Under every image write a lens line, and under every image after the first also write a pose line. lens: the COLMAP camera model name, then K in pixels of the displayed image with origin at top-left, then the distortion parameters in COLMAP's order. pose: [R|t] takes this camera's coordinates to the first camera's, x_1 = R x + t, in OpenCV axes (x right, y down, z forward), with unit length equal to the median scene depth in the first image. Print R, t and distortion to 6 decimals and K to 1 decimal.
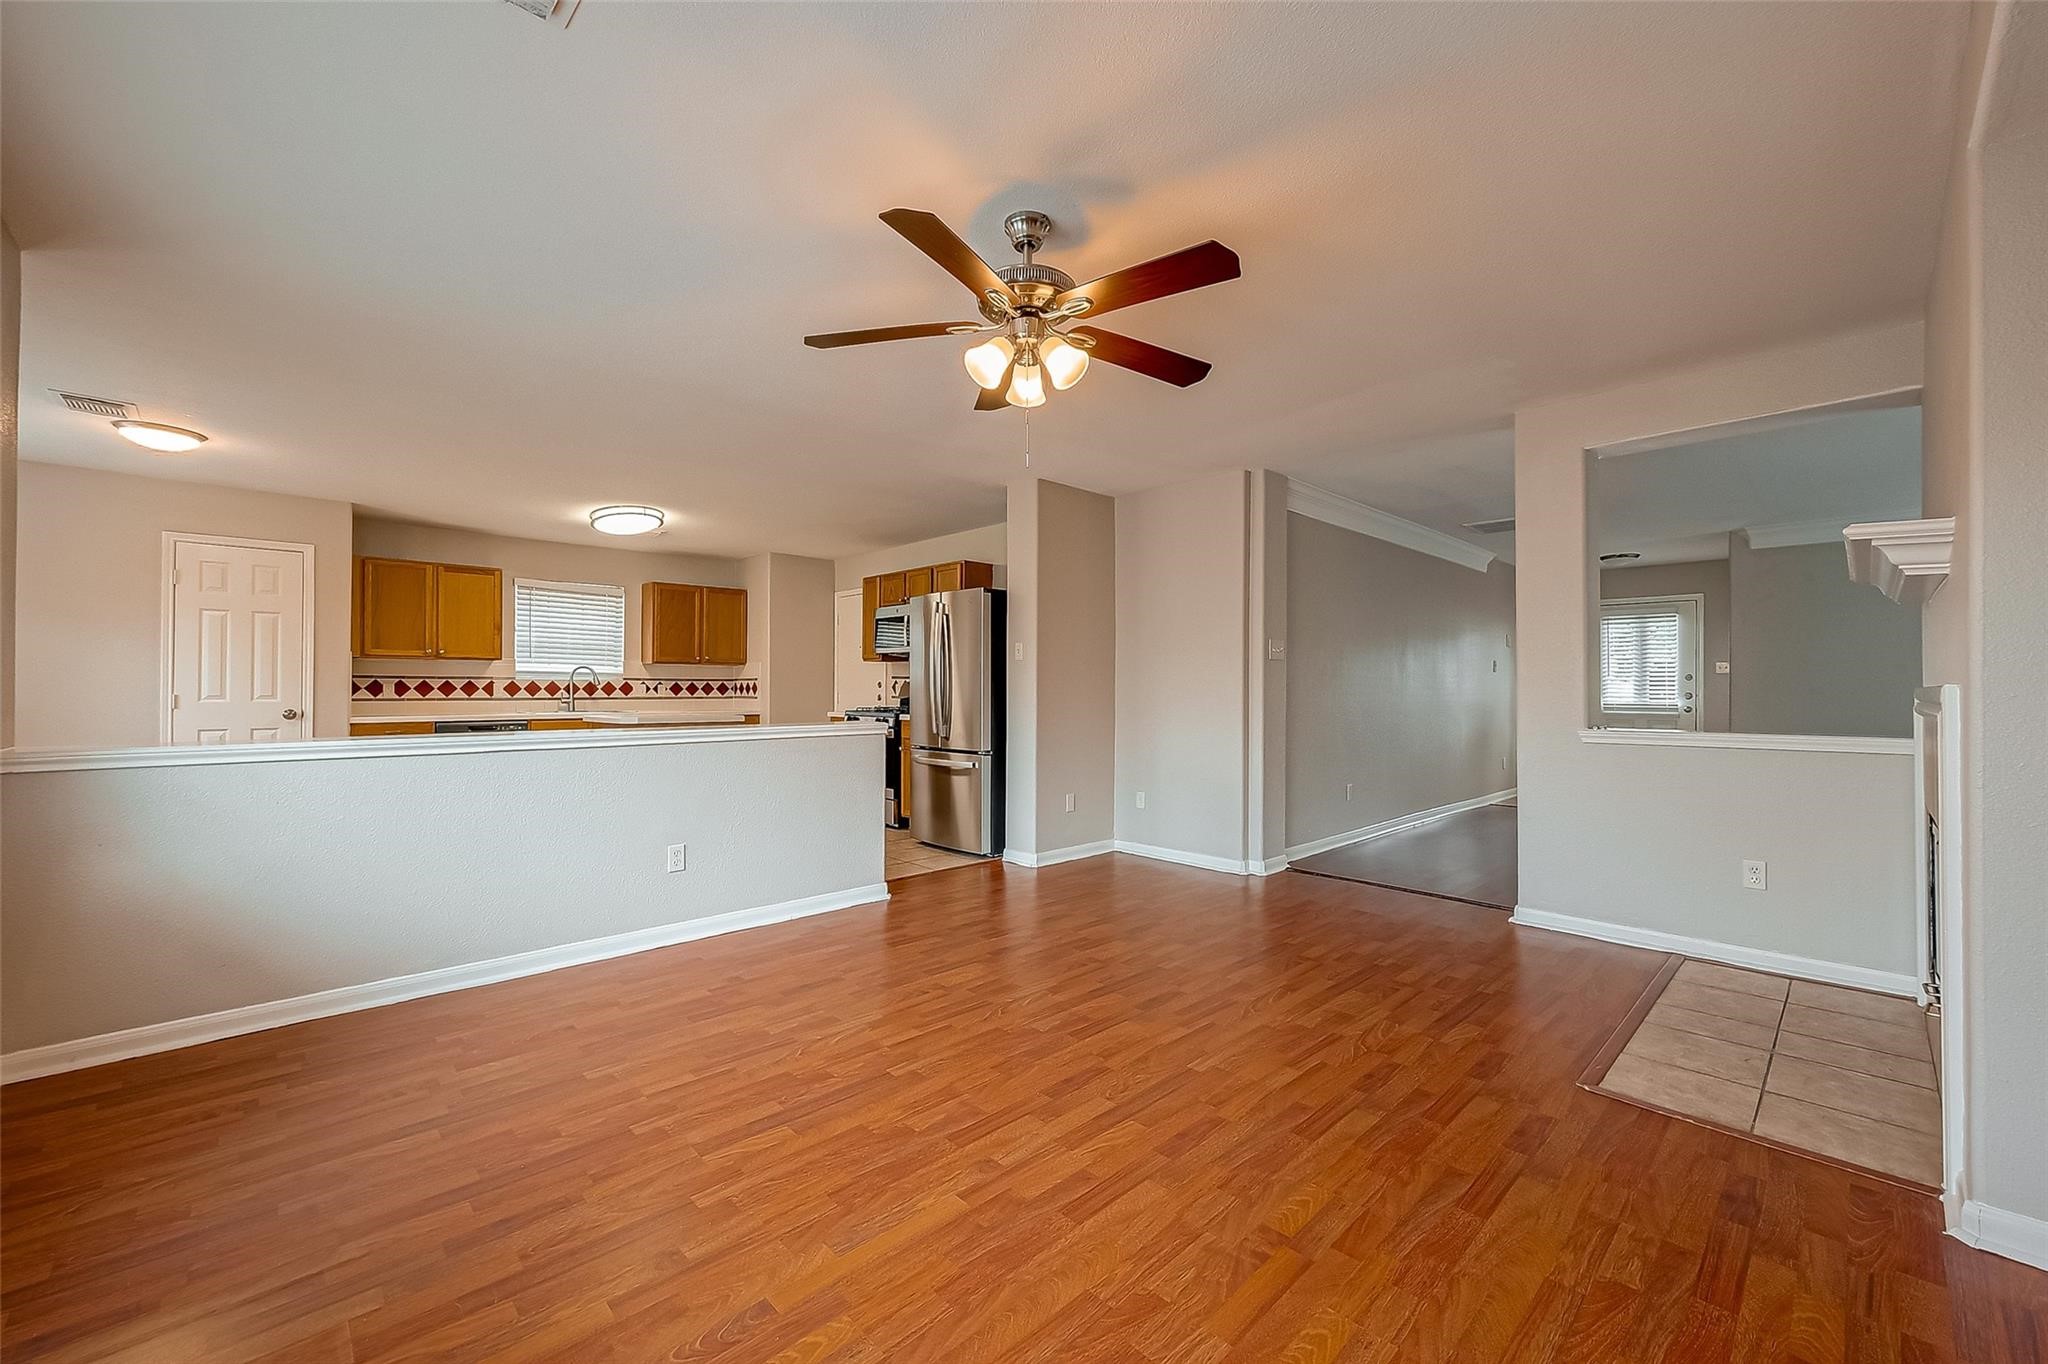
lens RADIAL K [[806.9, 0, 1027.3], [0, 806.9, 681.3], [0, 0, 1]] dist [-0.000808, -0.000247]
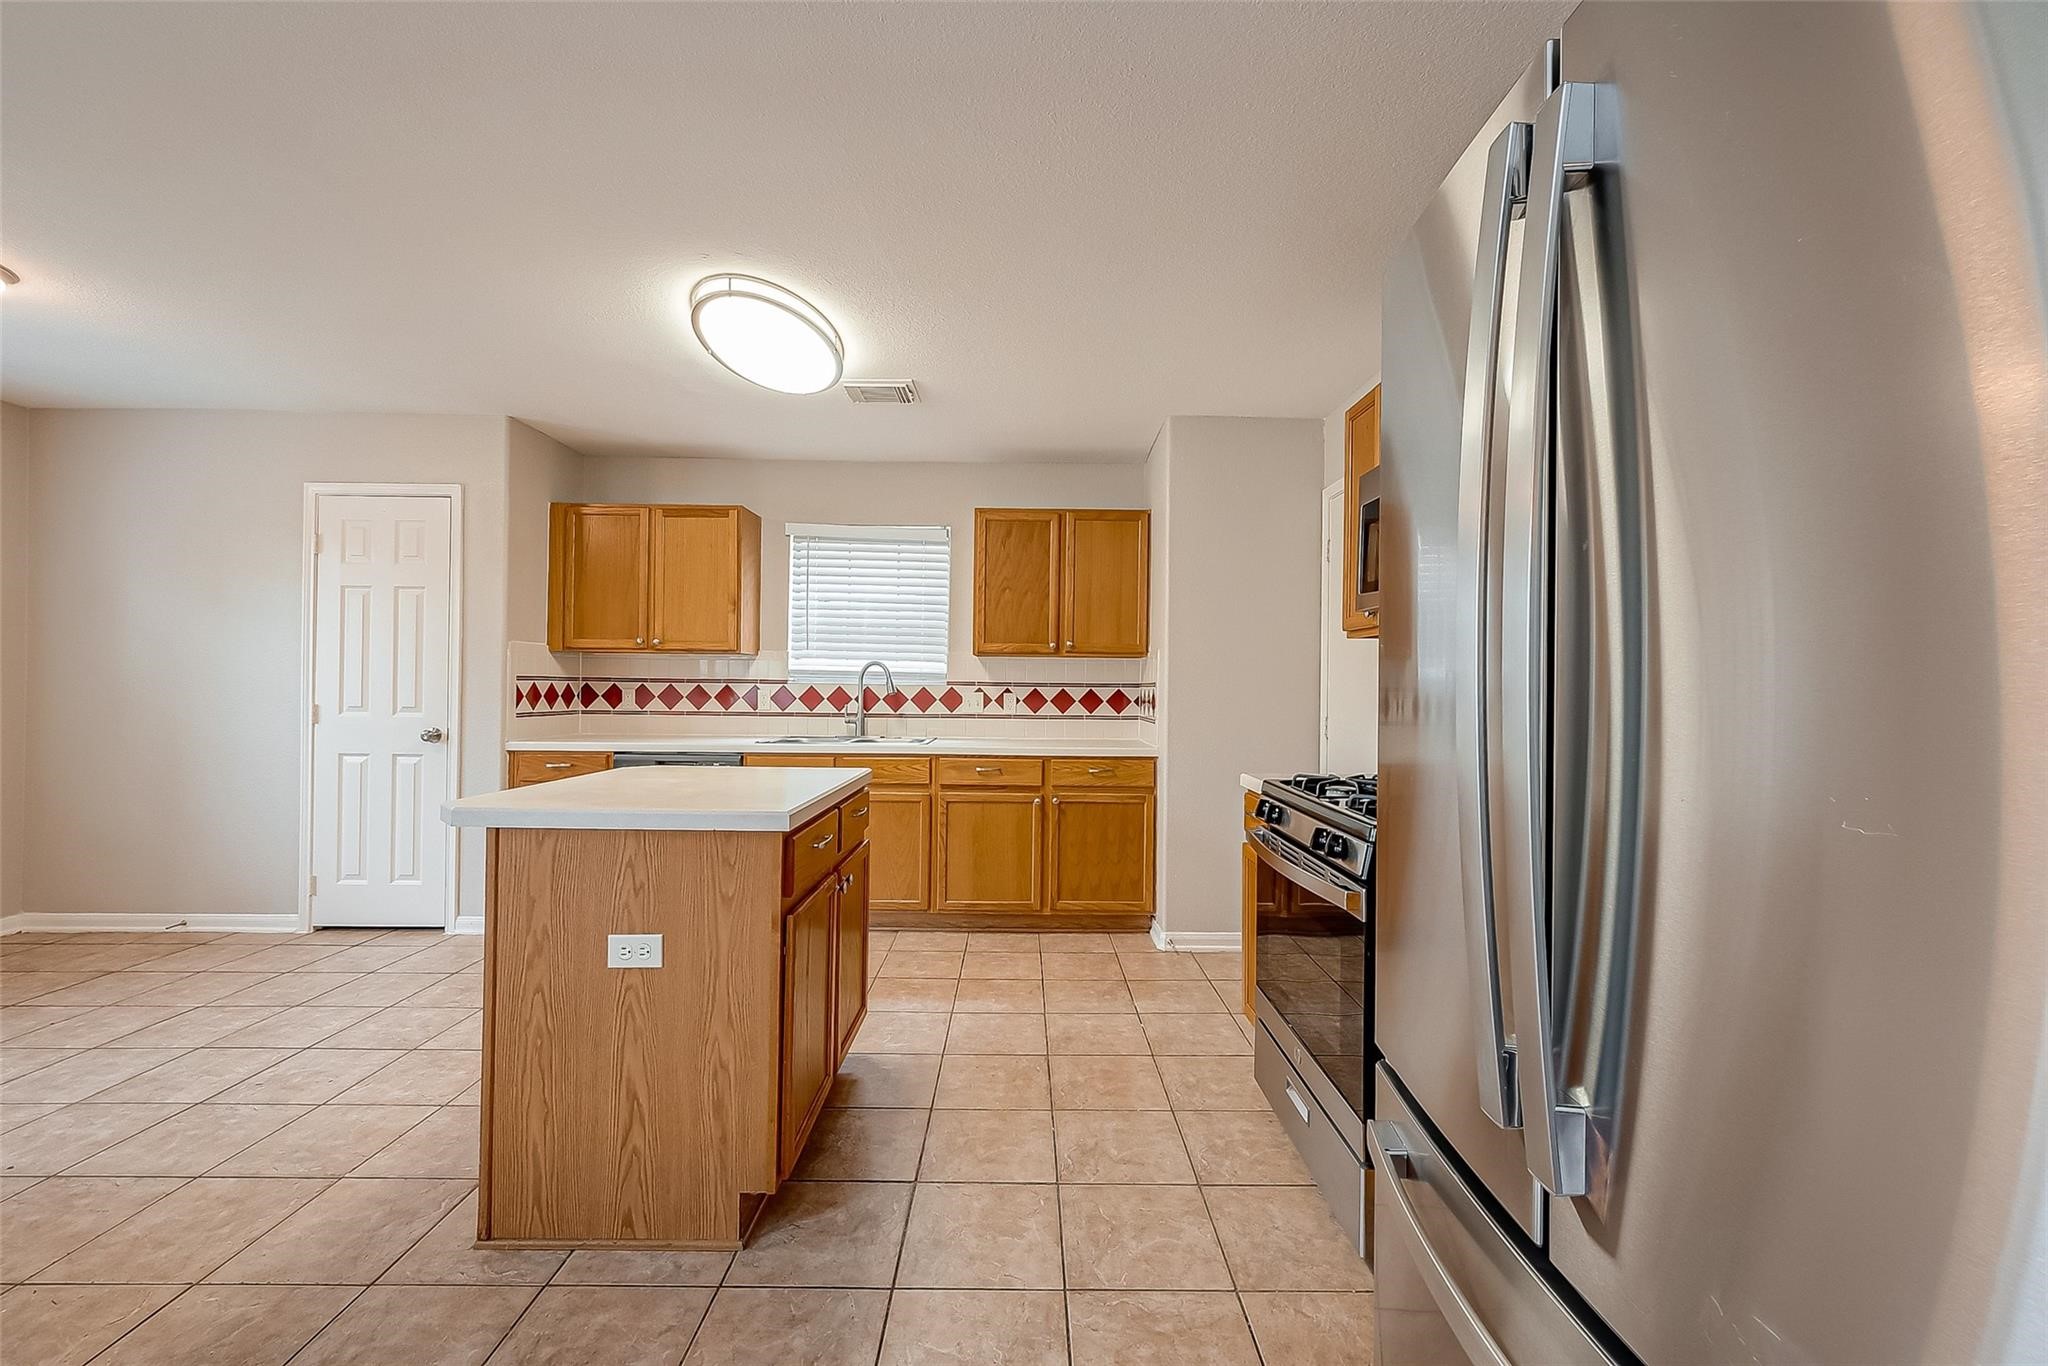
lens RADIAL K [[806.9, 0, 1027.3], [0, 806.9, 682.3], [0, 0, 1]] dist [-0.000808, -0.000247]
pose [[0.729180, 0.005134, -0.684302, -0.079266], [-0.003246, 0.999987, 0.004043, -0.008195], [0.684314, -0.000727, 0.729187, 0.846971]]
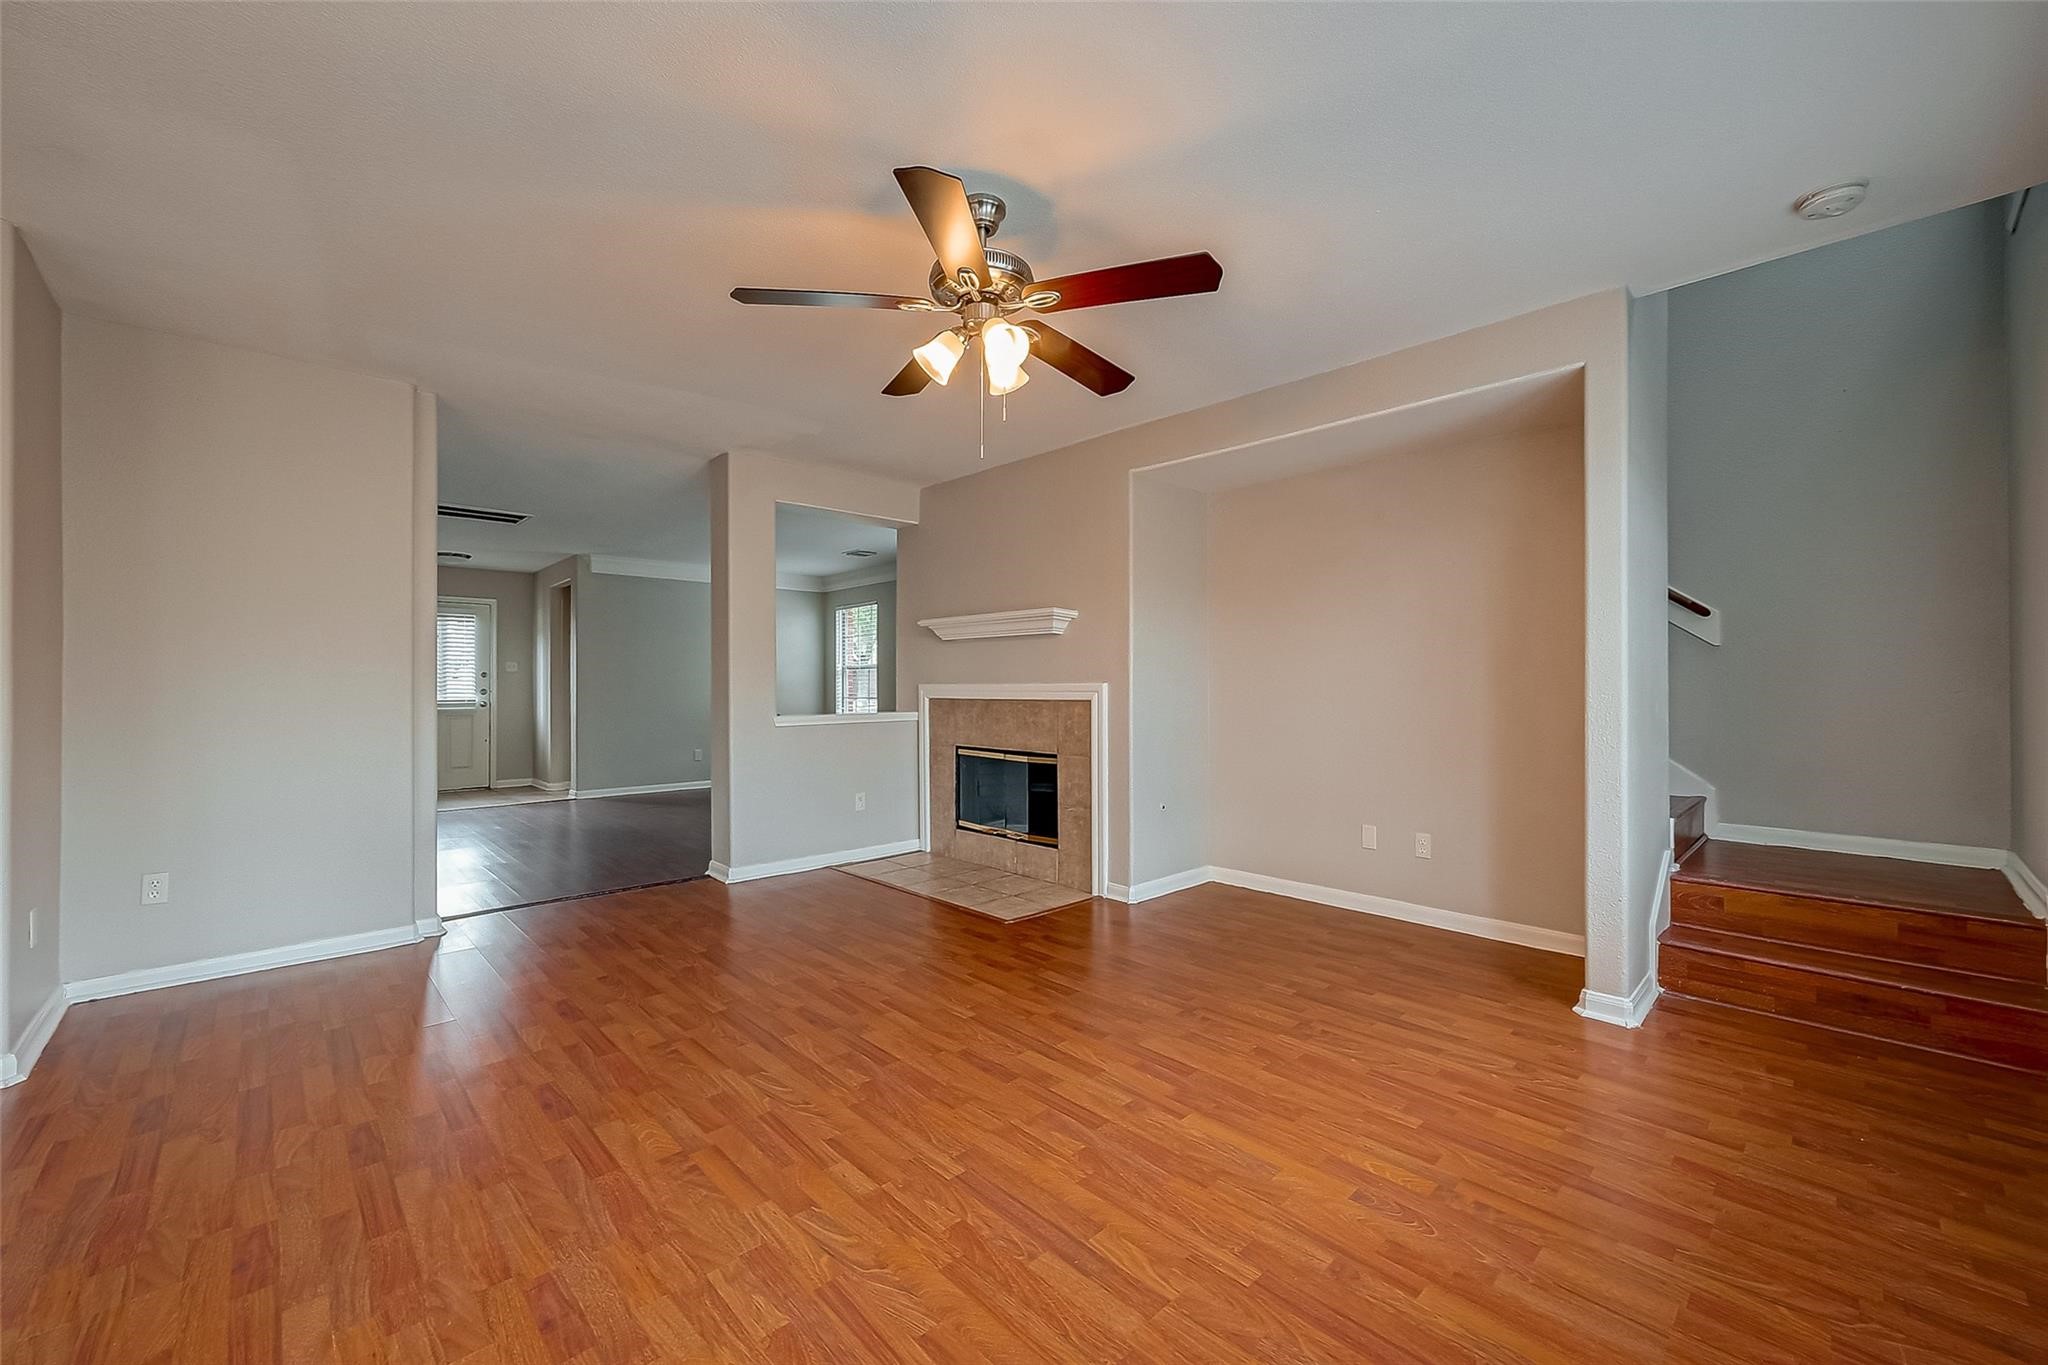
lens RADIAL K [[806.9, 0, 1027.3], [0, 806.9, 681.8], [0, 0, 1]] dist [-0.000808, -0.000247]
pose [[-0.000179, 0.001877, 0.999998, -0.404076], [-0.006770, 0.999975, -0.001878, 0.002228], [-0.999977, -0.006771, -0.000166, 0.394470]]
